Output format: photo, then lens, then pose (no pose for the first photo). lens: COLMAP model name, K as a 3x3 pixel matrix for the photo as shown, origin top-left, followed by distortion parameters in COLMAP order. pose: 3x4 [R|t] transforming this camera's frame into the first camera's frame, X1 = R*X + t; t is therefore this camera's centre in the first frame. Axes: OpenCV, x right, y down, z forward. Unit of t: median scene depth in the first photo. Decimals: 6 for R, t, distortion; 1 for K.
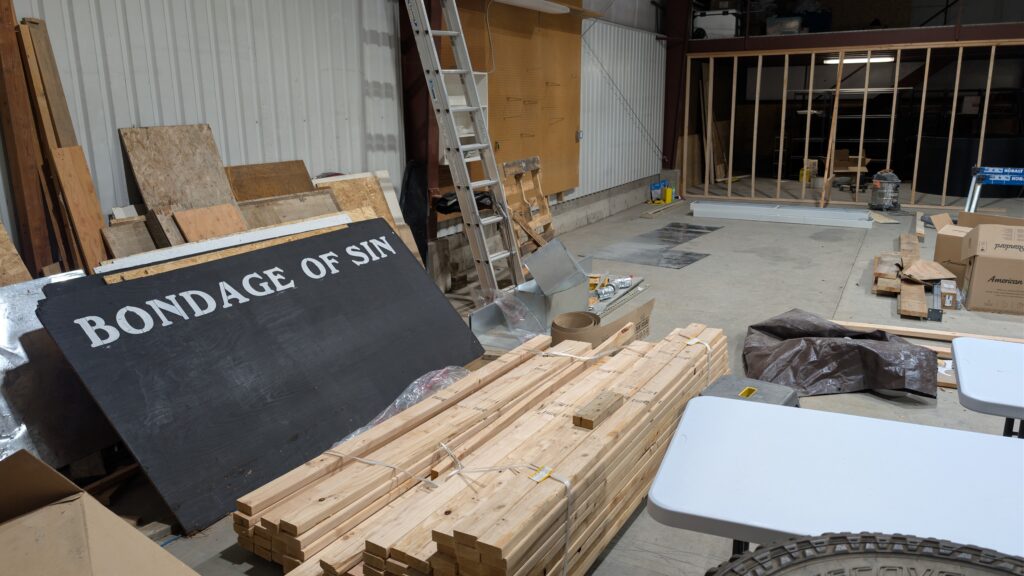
lens RADIAL K [[732.8, 0, 519.8], [0, 732.8, 280.9], [0, 0, 1]] dist [0.027621, -0.027235]
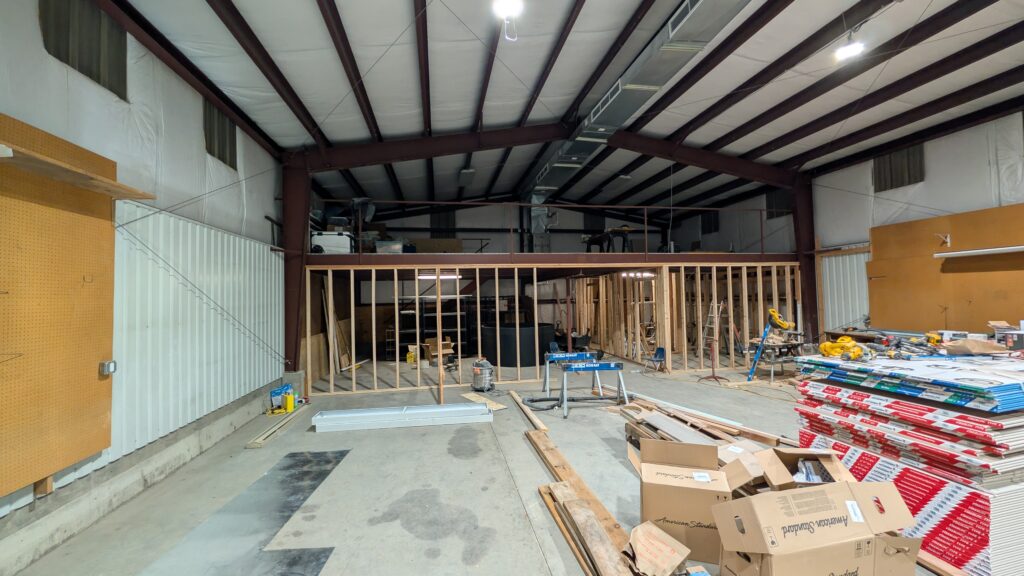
lens RADIAL K [[384.5, 0, 510.5], [0, 384.5, 286.7], [0, 0, 1]] dist [-0.001373, 0.000414]
pose [[0.784283, 0.012022, 0.620286, 0.111189], [0.157286, 0.963295, -0.217541, -0.104730], [-0.600134, 0.268177, 0.753605, 0.390433]]
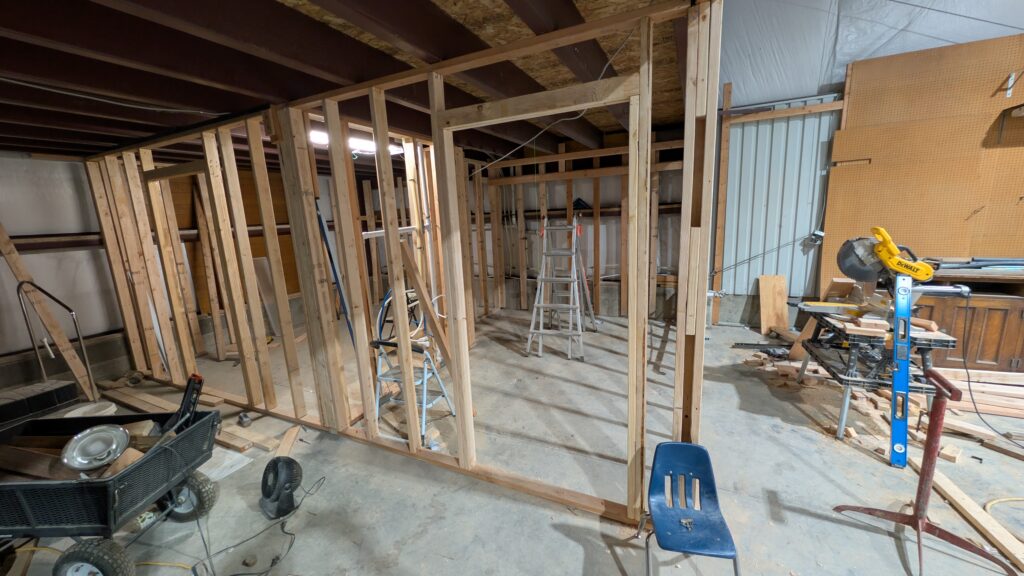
lens RADIAL K [[384.5, 0, 510.5], [0, 384.5, 286.1], [0, 0, 1]] dist [-0.001373, 0.000414]
pose [[-0.039817, -0.173287, 0.984066, 0.622521], [0.282927, 0.942587, 0.177431, -0.202714], [-0.958315, 0.285484, 0.011497, 0.815573]]
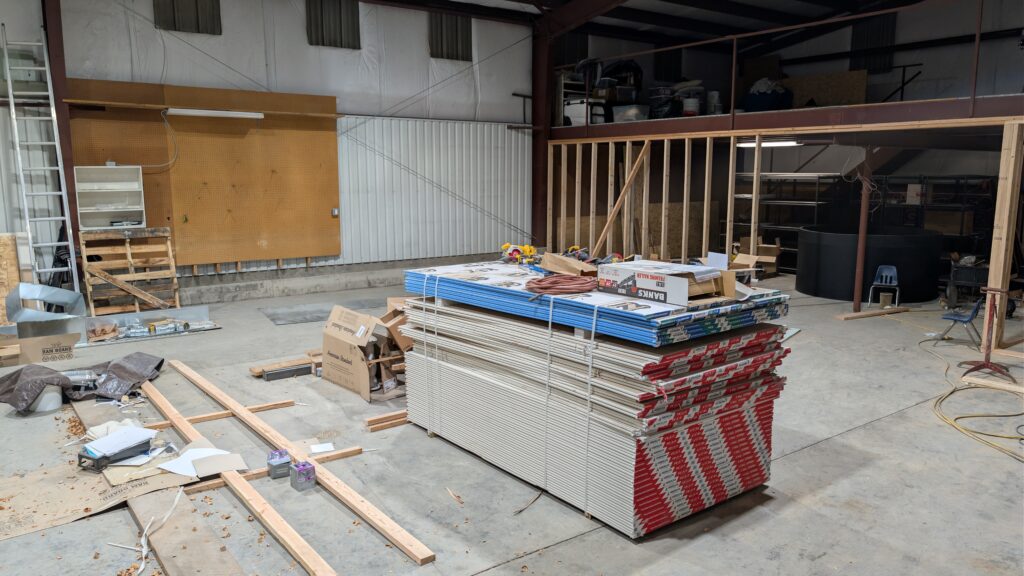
lens RADIAL K [[732.8, 0, 509.4], [0, 732.8, 291.9], [0, 0, 1]] dist [0.027621, -0.027235]
pose [[0.898453, 0.086918, -0.430381, 0.653586], [-0.116295, 0.992311, -0.042370, -0.038334], [0.423389, 0.088118, 0.901652, 0.034570]]
